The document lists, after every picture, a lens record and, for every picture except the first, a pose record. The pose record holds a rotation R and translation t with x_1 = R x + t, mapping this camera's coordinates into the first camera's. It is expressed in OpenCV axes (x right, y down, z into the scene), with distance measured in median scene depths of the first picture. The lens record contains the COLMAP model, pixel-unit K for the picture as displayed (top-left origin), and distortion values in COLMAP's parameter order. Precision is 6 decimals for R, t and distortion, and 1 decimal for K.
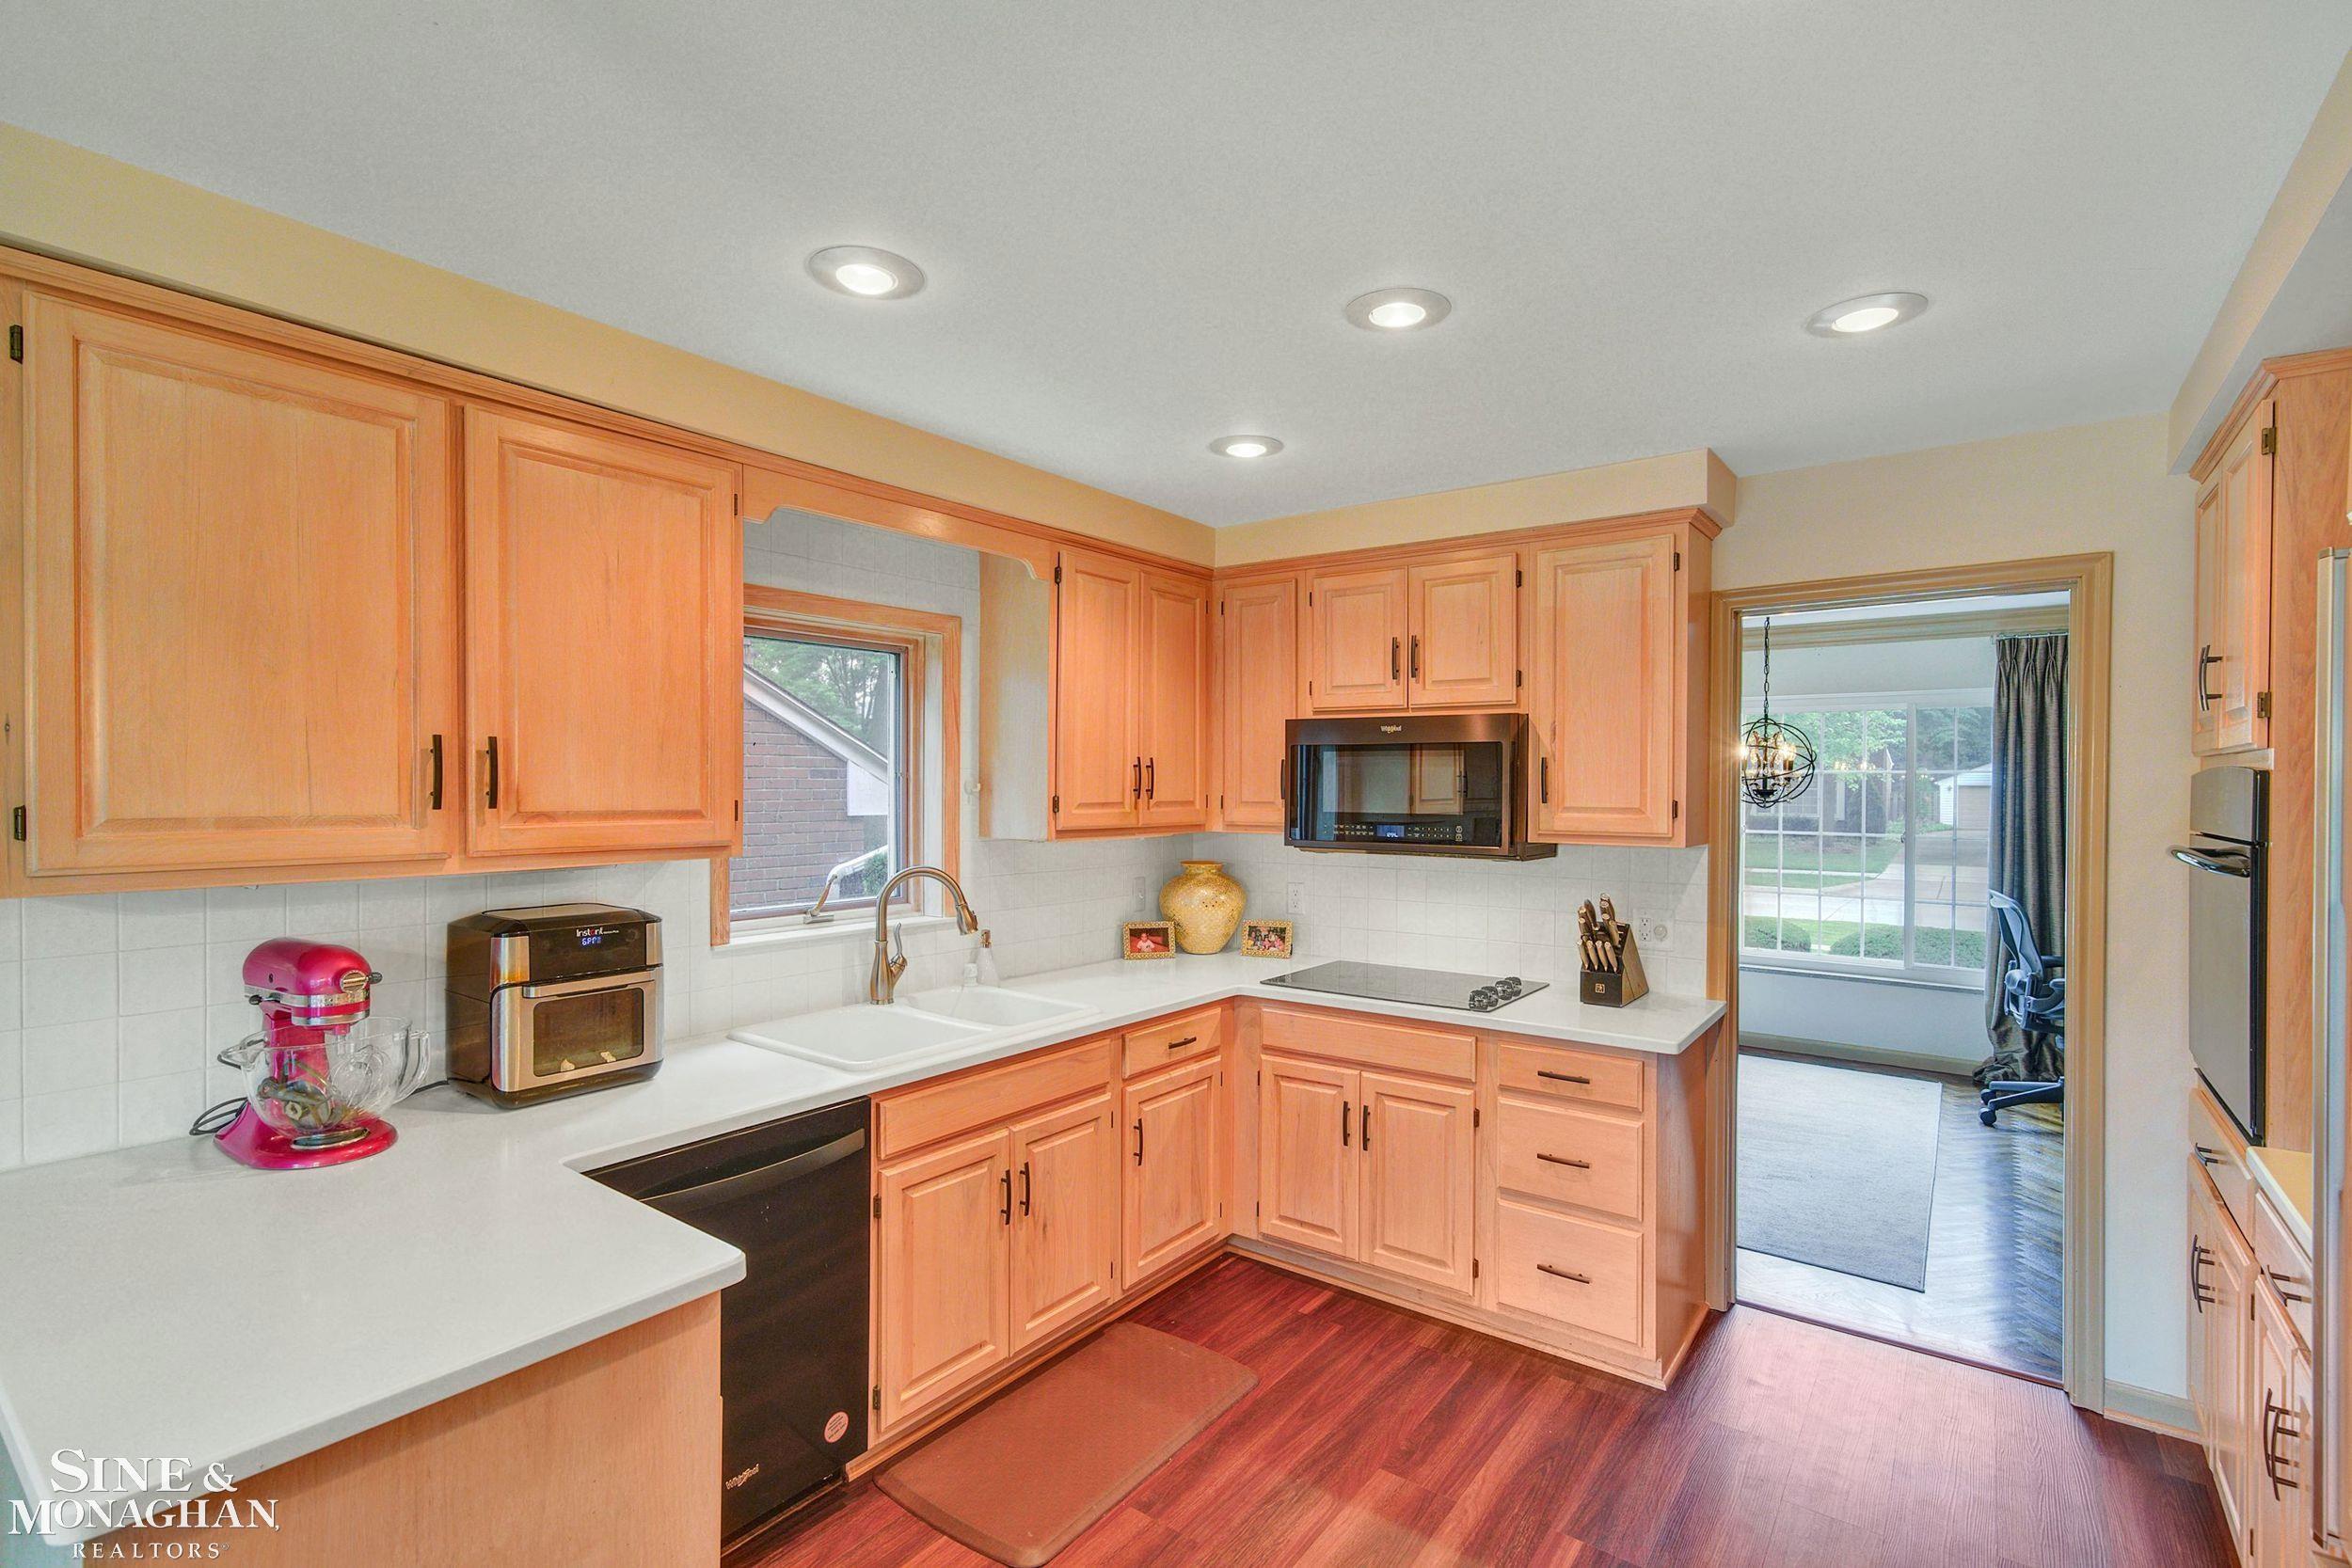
lens RADIAL K [[1074.4, 0, 1181.1], [0, 1074.4, 788.4], [0, 0, 1]] dist [-0.003969, 0.008702]
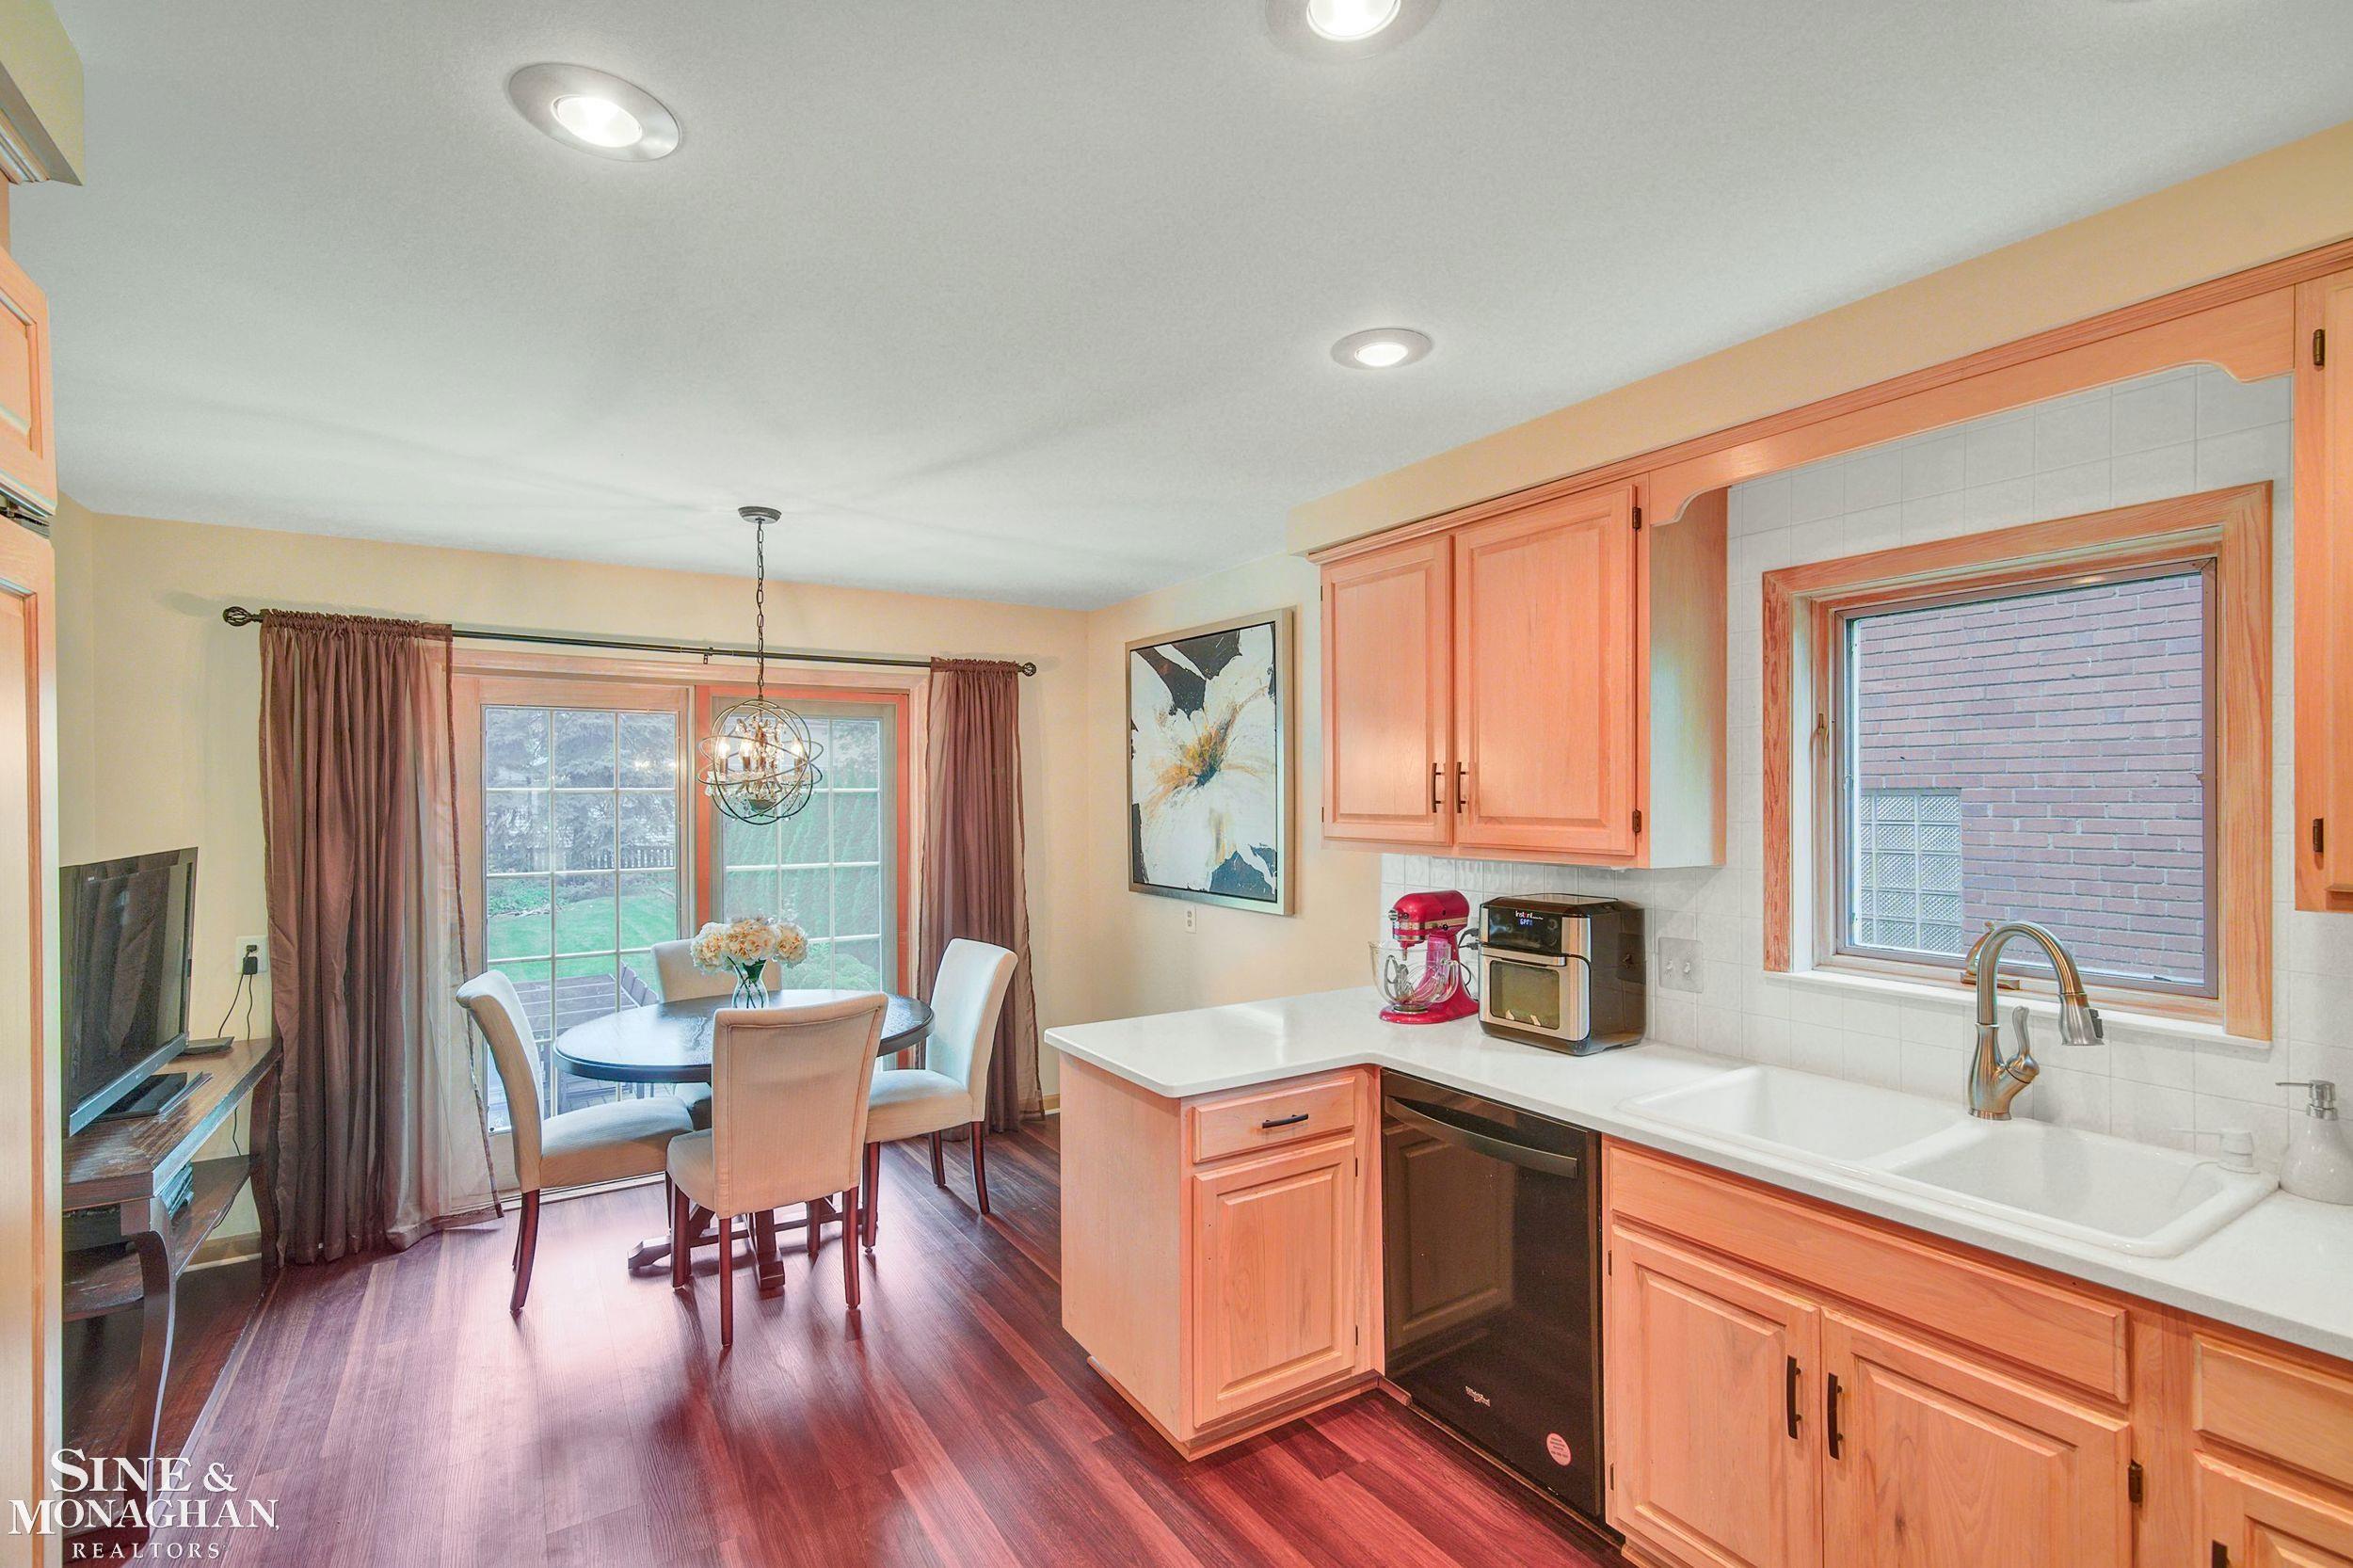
lens RADIAL K [[1074.9, 0, 1180.4], [0, 1074.9, 792.2], [0, 0, 1]] dist [-0.003969, 0.008702]
pose [[-0.357185, -0.006327, -0.934012, 0.672083], [-0.000645, 0.999978, -0.006527, 0.000311], [0.934033, -0.001729, -0.357181, 0.954333]]
